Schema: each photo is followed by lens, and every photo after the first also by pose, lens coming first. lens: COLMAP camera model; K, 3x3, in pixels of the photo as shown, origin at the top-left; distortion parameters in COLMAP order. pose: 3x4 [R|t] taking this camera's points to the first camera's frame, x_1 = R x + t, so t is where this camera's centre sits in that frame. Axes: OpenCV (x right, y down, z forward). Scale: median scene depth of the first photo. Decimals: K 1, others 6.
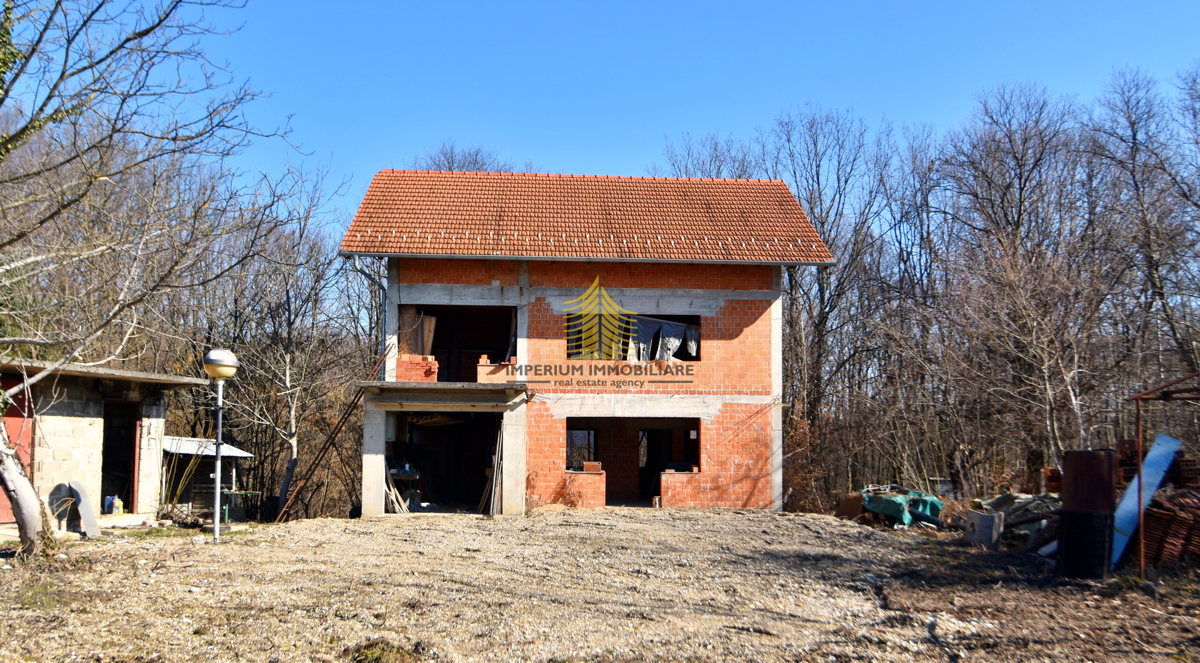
lens RADIAL K [[1035.5, 0, 562.2], [0, 1035.5, 381.7], [0, 0, 1]] dist [0.143294, 0.000301]
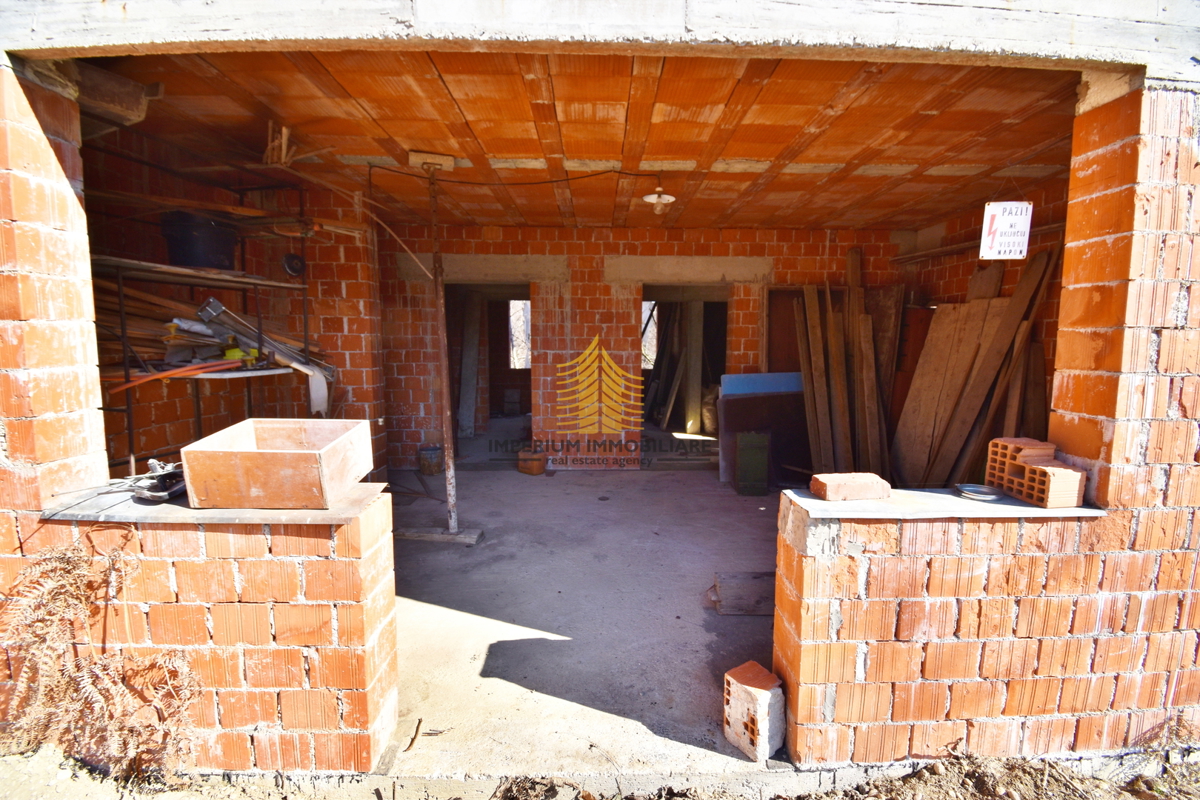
lens RADIAL K [[525.8, 0, 606.0], [0, 525.8, 402.1], [0, 0, 1]] dist [0.023138, -0.026574]
pose [[0.999994, 0.001888, 0.002833, 0.070511], [-0.002366, 0.983704, 0.179778, 0.062126], [-0.002448, -0.179784, 0.983703, 0.934377]]
